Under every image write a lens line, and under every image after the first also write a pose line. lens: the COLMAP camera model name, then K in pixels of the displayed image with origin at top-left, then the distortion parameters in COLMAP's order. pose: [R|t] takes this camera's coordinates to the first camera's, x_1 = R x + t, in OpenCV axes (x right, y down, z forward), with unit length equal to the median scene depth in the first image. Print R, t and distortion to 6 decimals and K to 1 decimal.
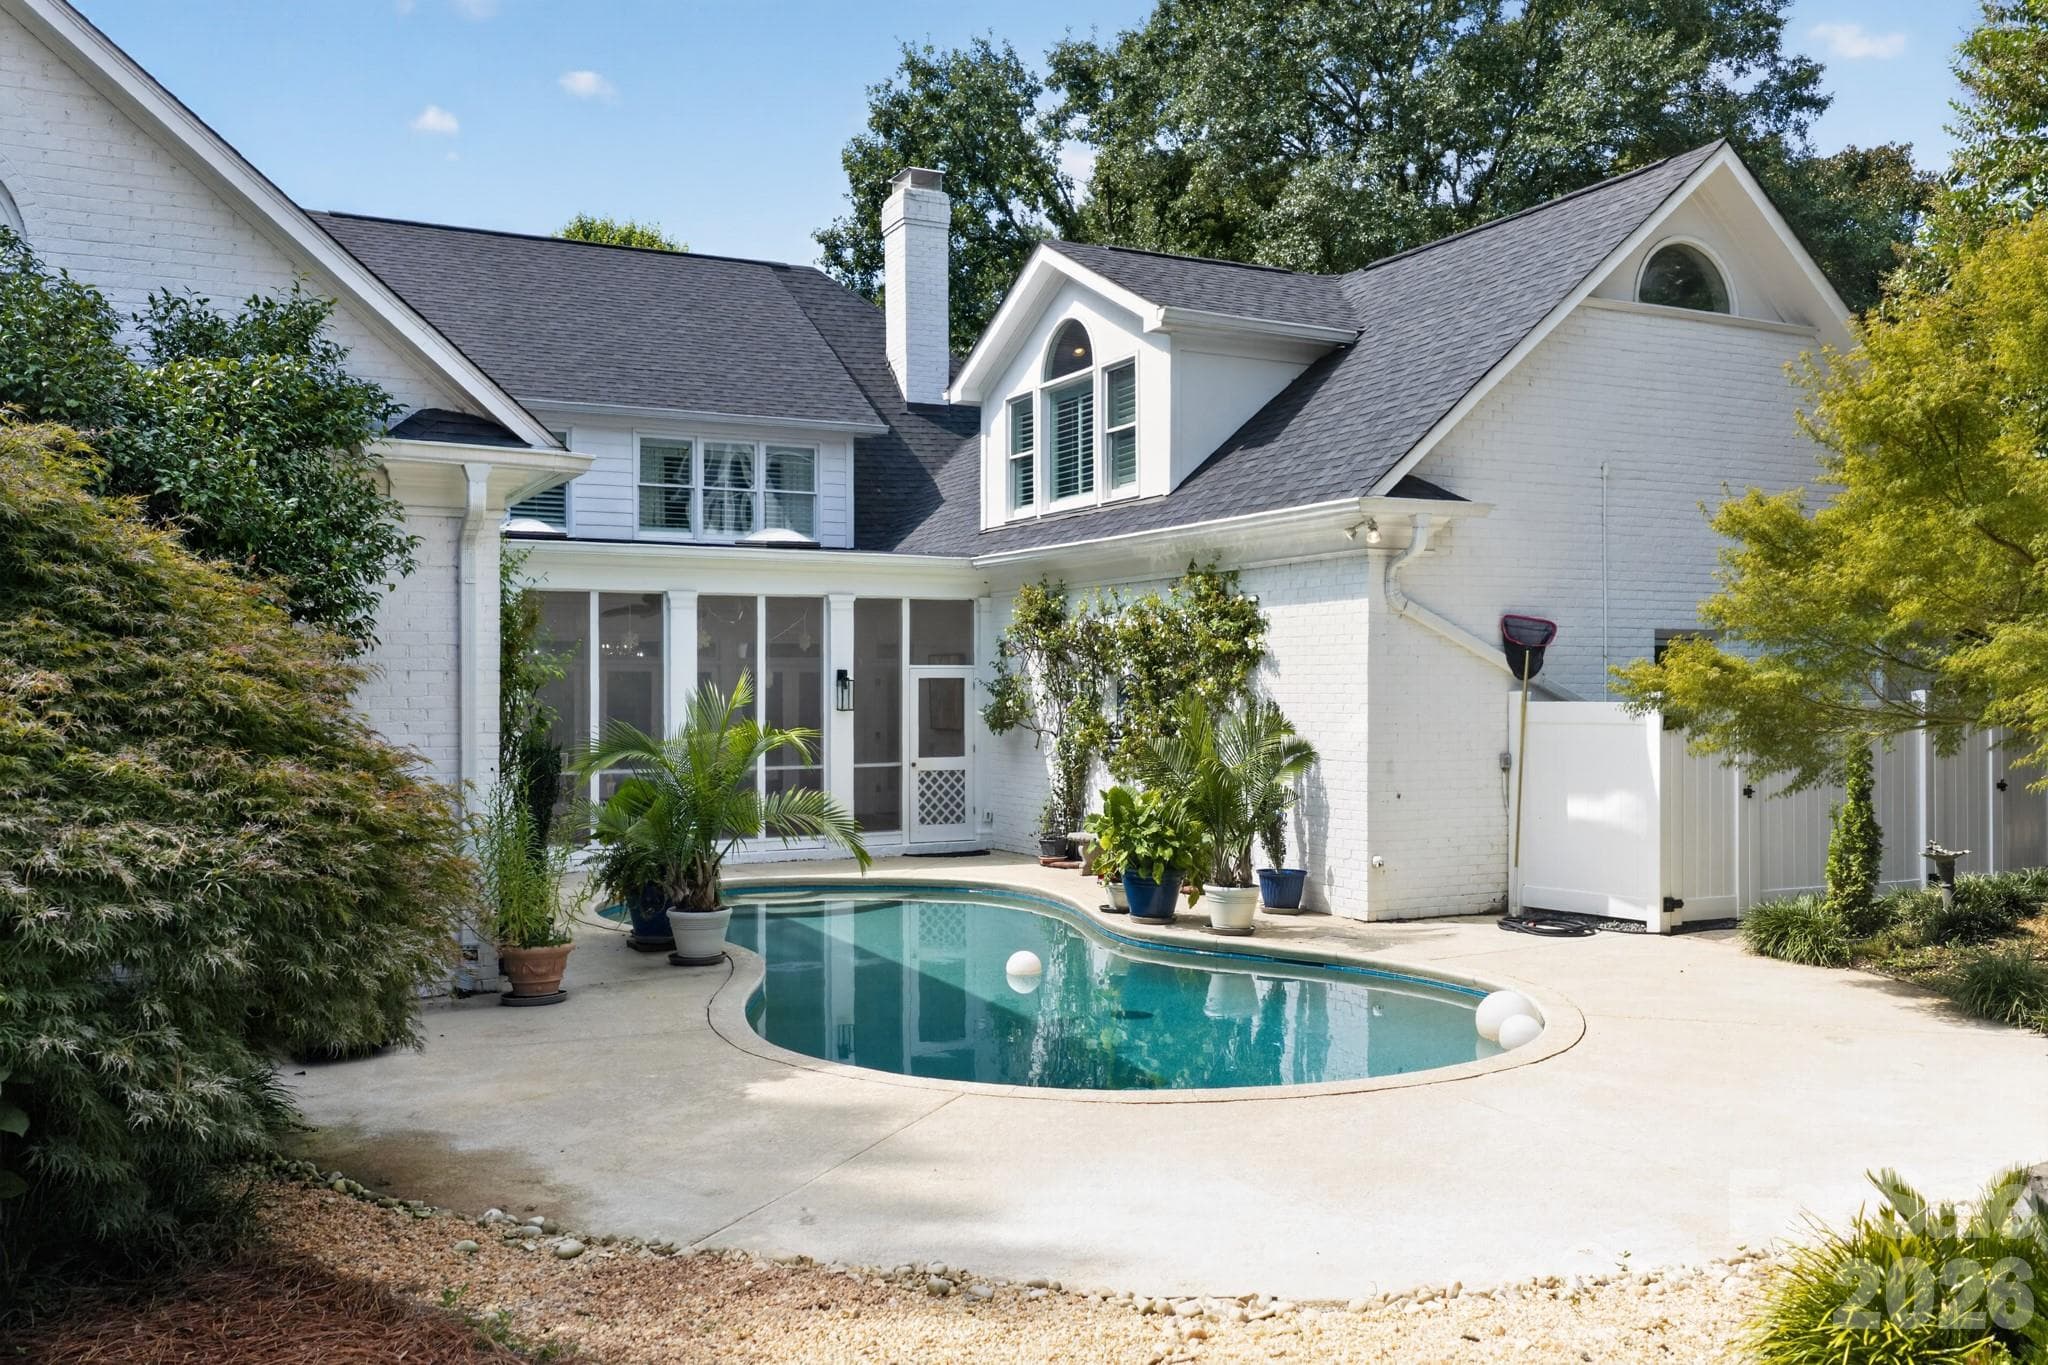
lens RADIAL K [[1696.4, 0, 1024.0], [0, 1696.4, 682.5], [0, 0, 1]] dist [0.010604, -0.001543]
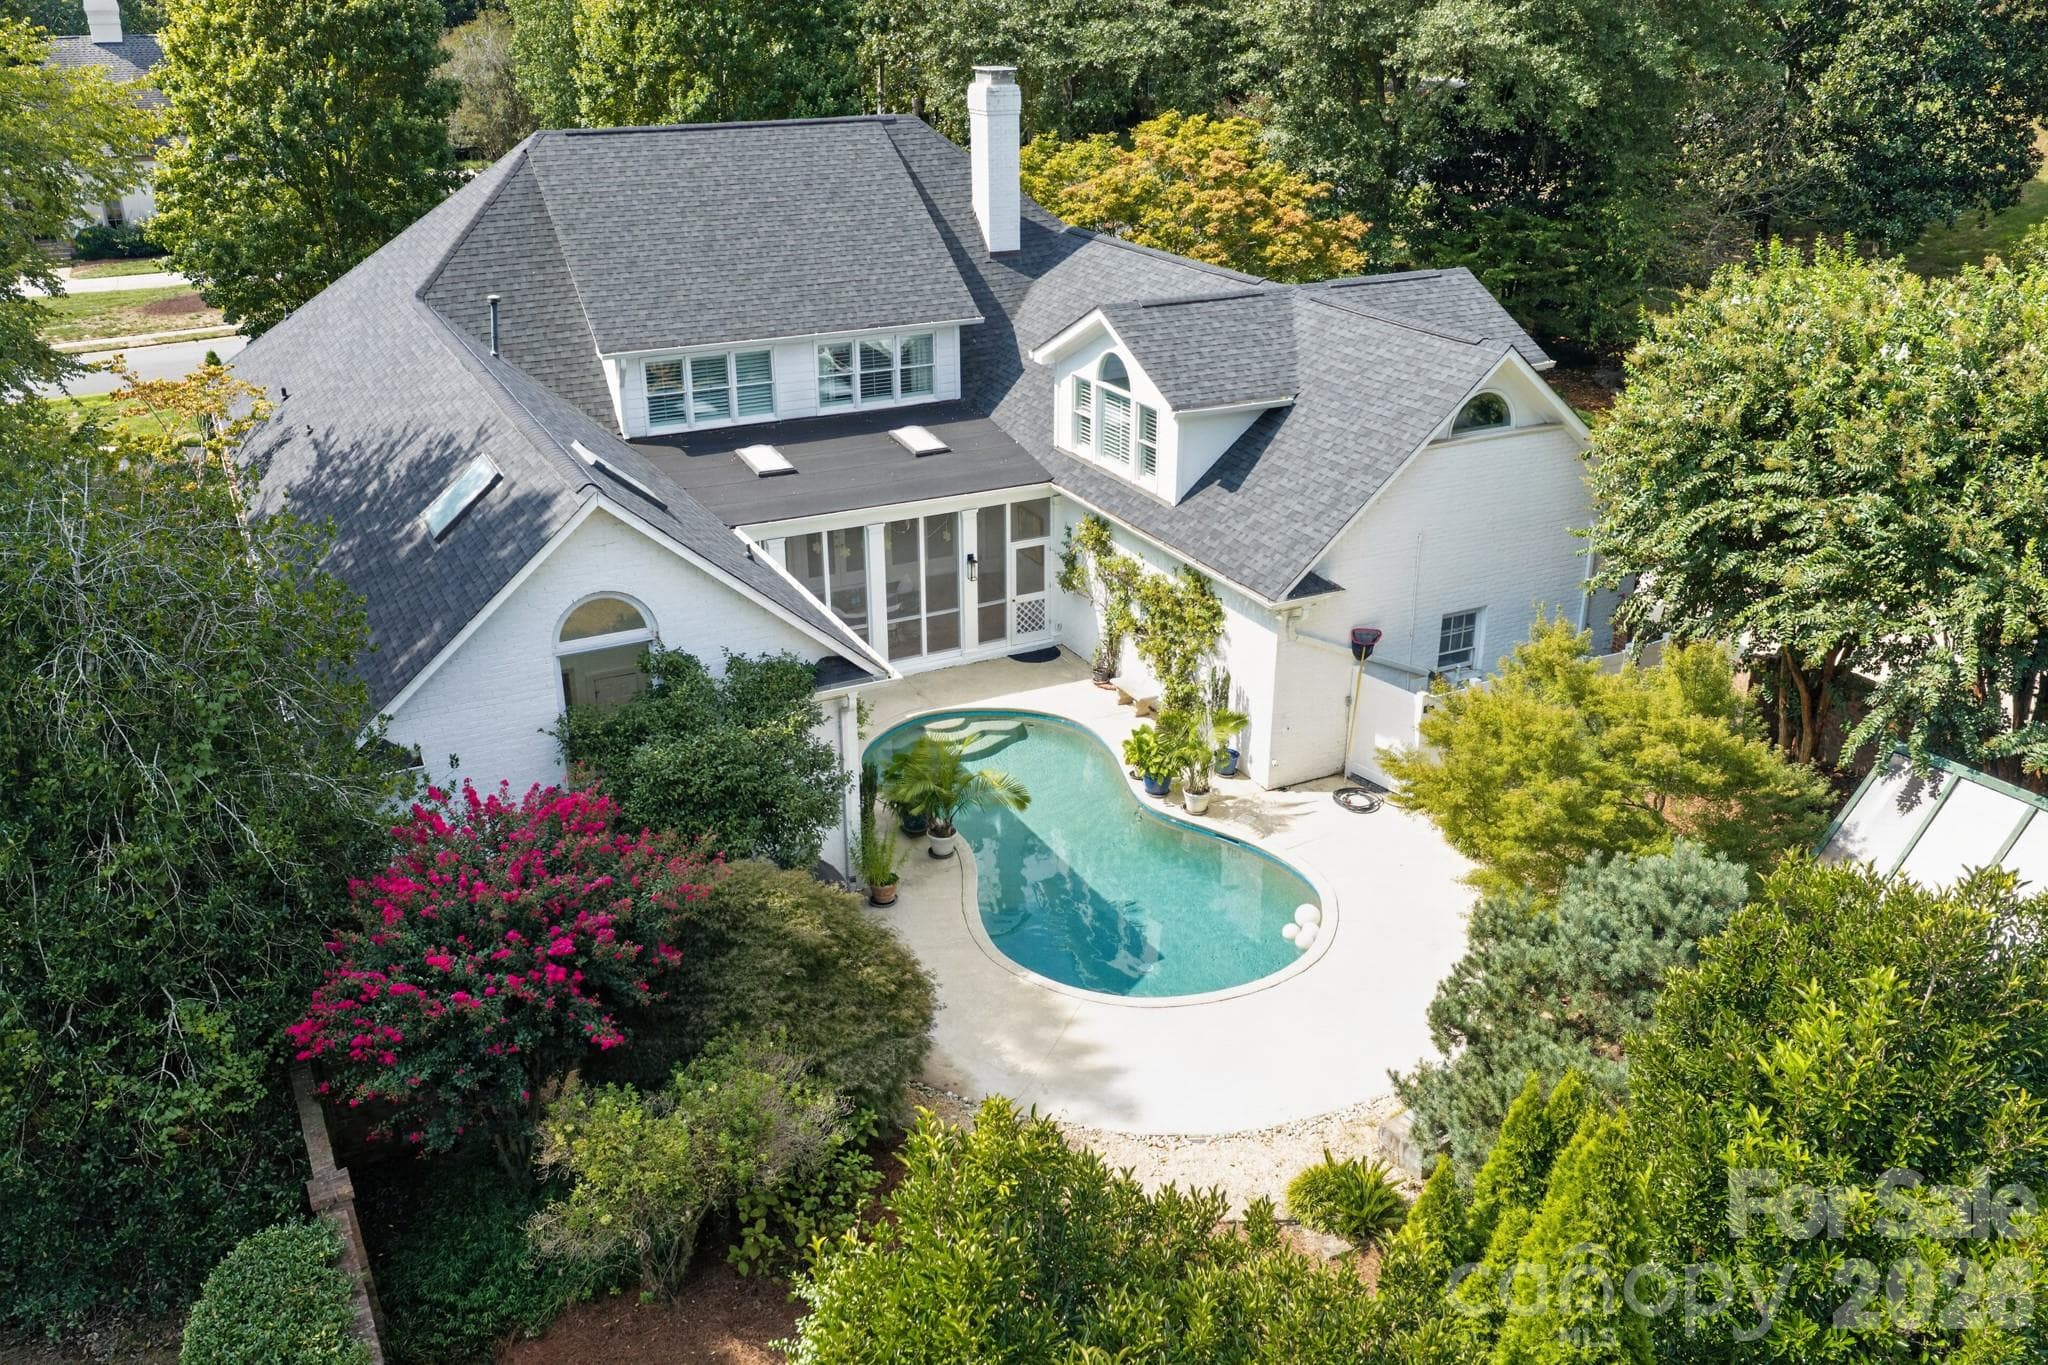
lens RADIAL K [[1696.4, 0, 1024.0], [0, 1696.4, 682.5], [0, 0, 1]] dist [0.010604, -0.001543]
pose [[0.999991, 0.000752, -0.004219, -0.061248], [0.000966, 0.919521, 0.393040, -0.656895], [0.004175, -0.393040, 0.919512, -0.661607]]
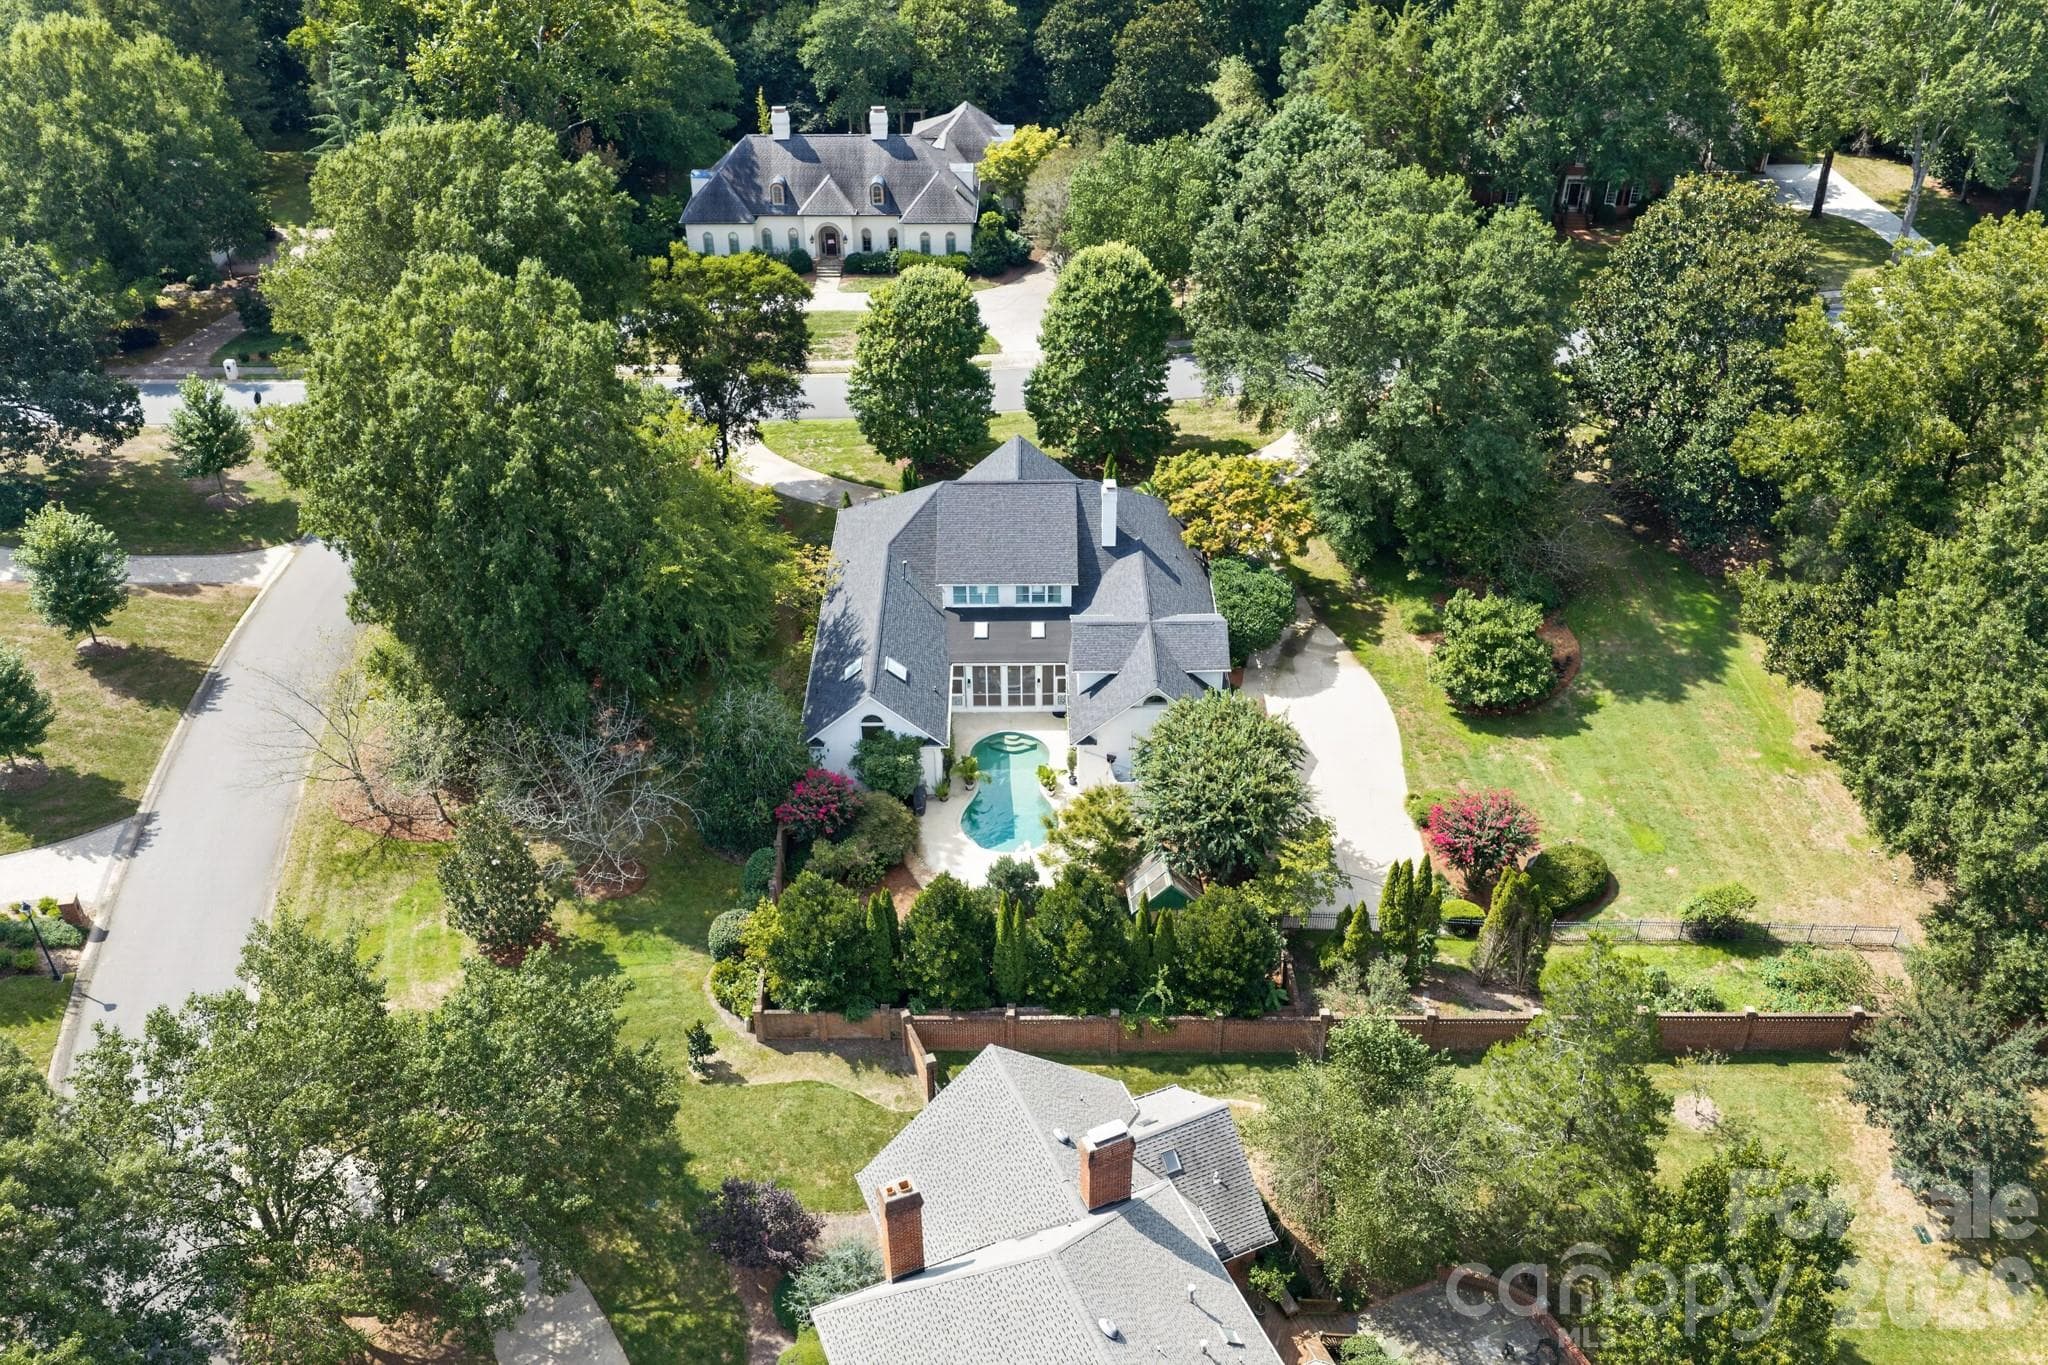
lens RADIAL K [[1696.4, 0, 1024.0], [0, 1696.4, 682.5], [0, 0, 1]] dist [0.010604, -0.001543]
pose [[0.894526, 0.253752, -0.368012, 1.951230], [0.006513, 0.815779, 0.578327, -3.338541], [0.446968, -0.519725, 0.728083, -2.994412]]
